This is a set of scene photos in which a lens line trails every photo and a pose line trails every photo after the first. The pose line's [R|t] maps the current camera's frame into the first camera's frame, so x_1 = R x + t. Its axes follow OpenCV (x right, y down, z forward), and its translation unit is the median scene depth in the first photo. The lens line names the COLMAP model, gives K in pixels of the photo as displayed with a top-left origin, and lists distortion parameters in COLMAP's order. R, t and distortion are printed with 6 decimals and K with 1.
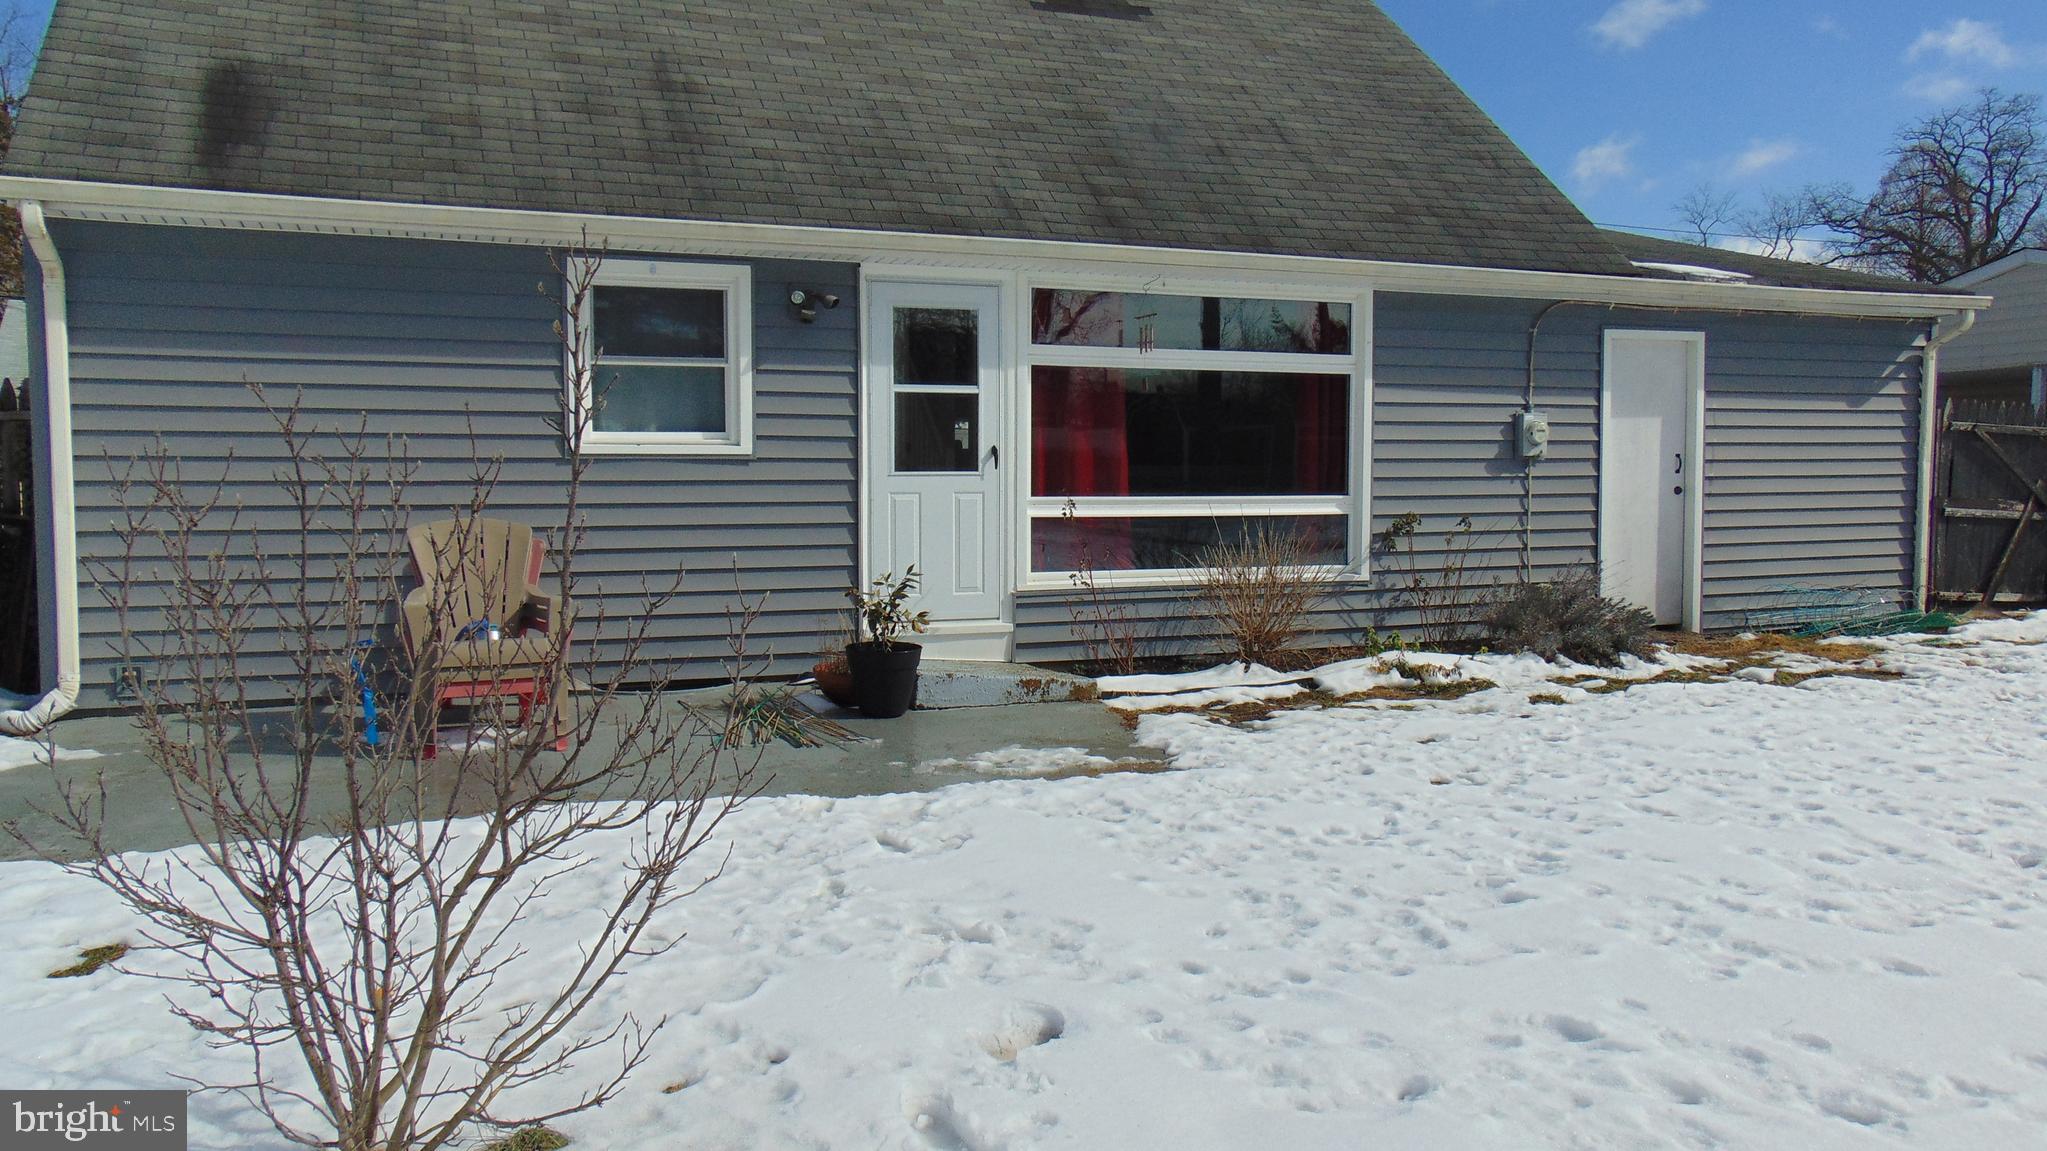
lens RADIAL K [[1528.1, 0, 1029.2], [0, 1528.1, 570.0], [0, 0, 1]] dist [-0.040489, 0.080627]
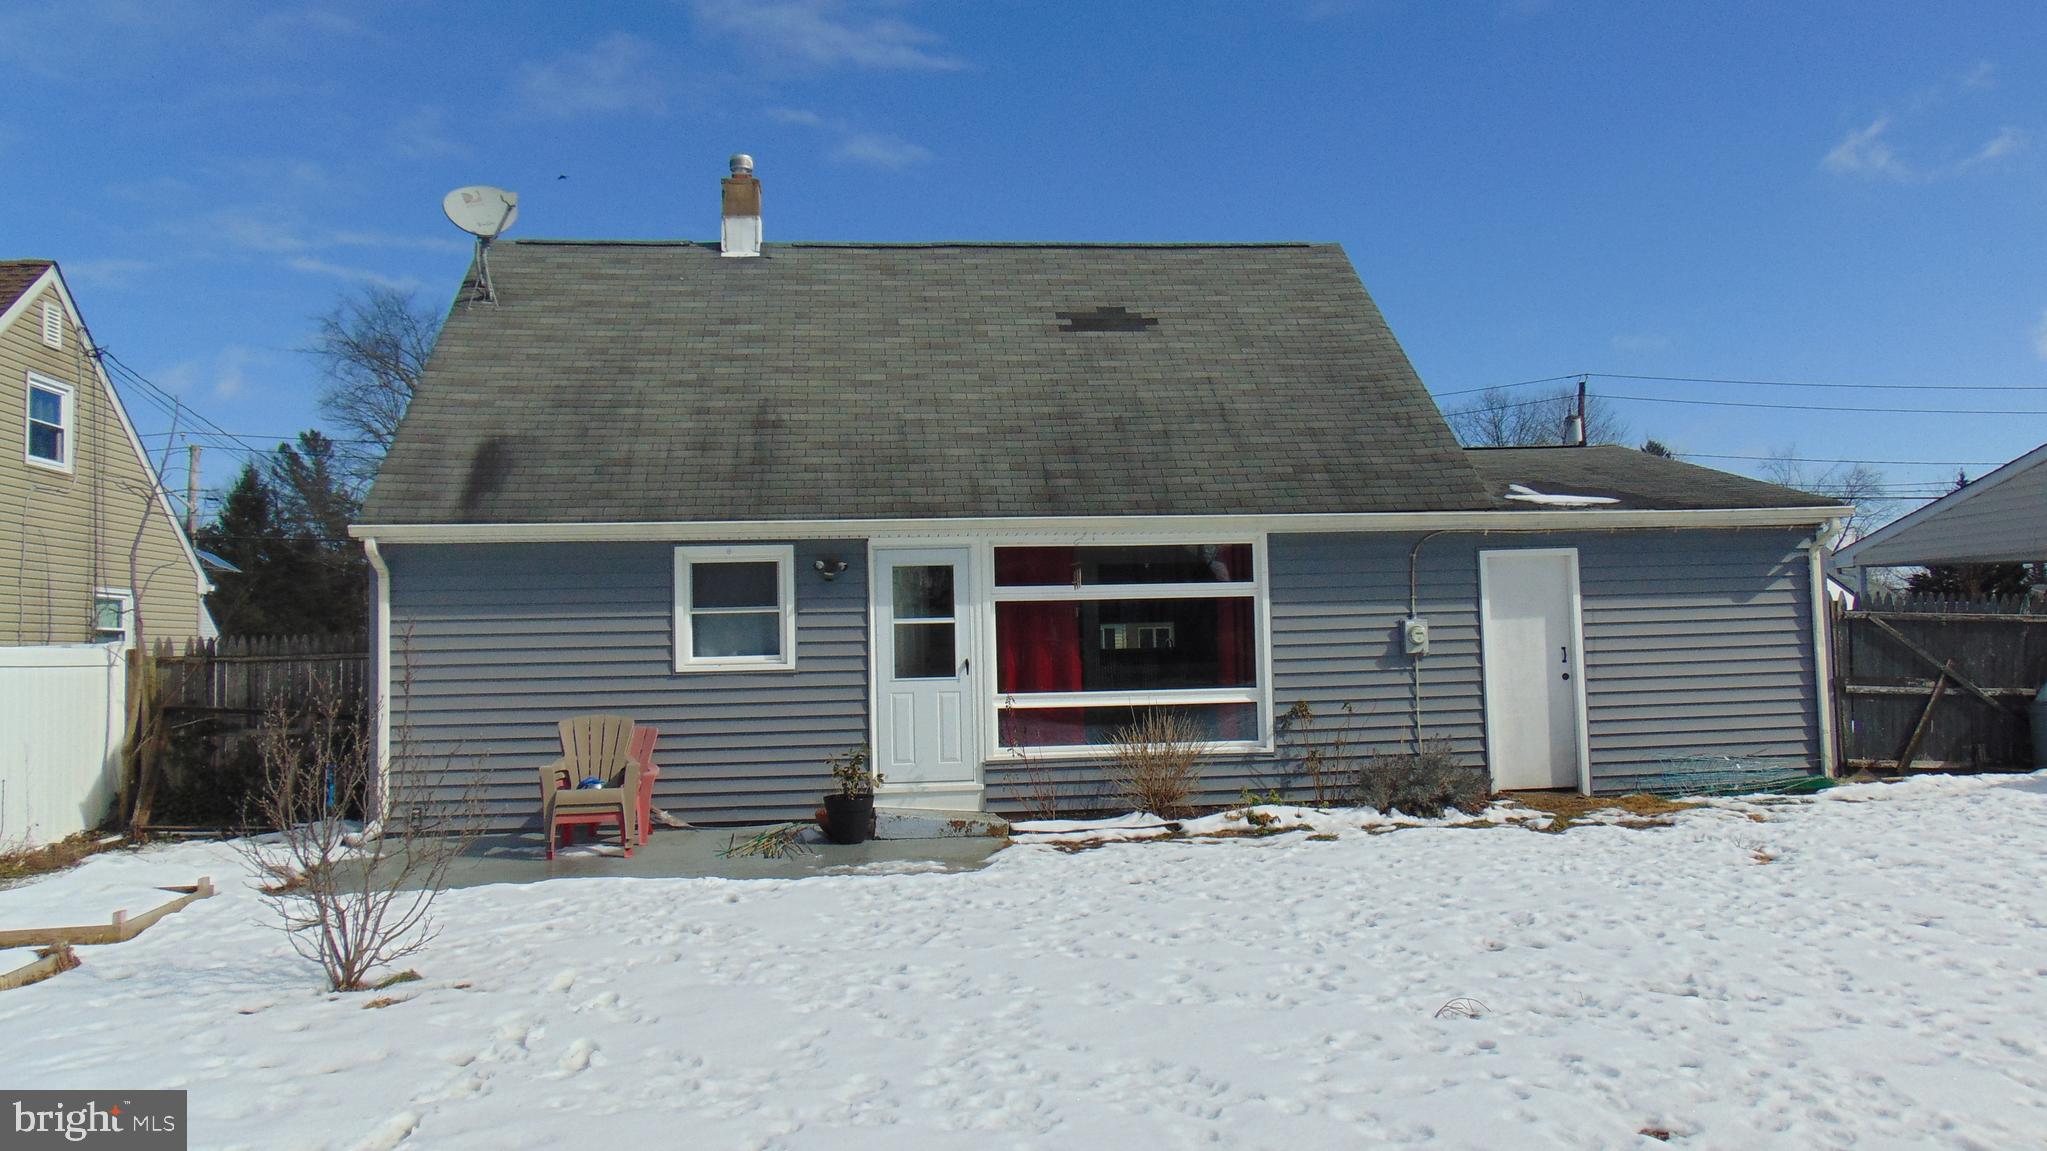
lens RADIAL K [[1528.1, 0, 1029.2], [0, 1528.1, 570.0], [0, 0, 1]] dist [-0.040489, 0.080627]
pose [[0.964370, -0.038240, -0.261781, 0.406130], [0.006448, 0.992602, -0.121243, 0.009878], [0.264480, 0.115235, 0.957482, -0.359074]]
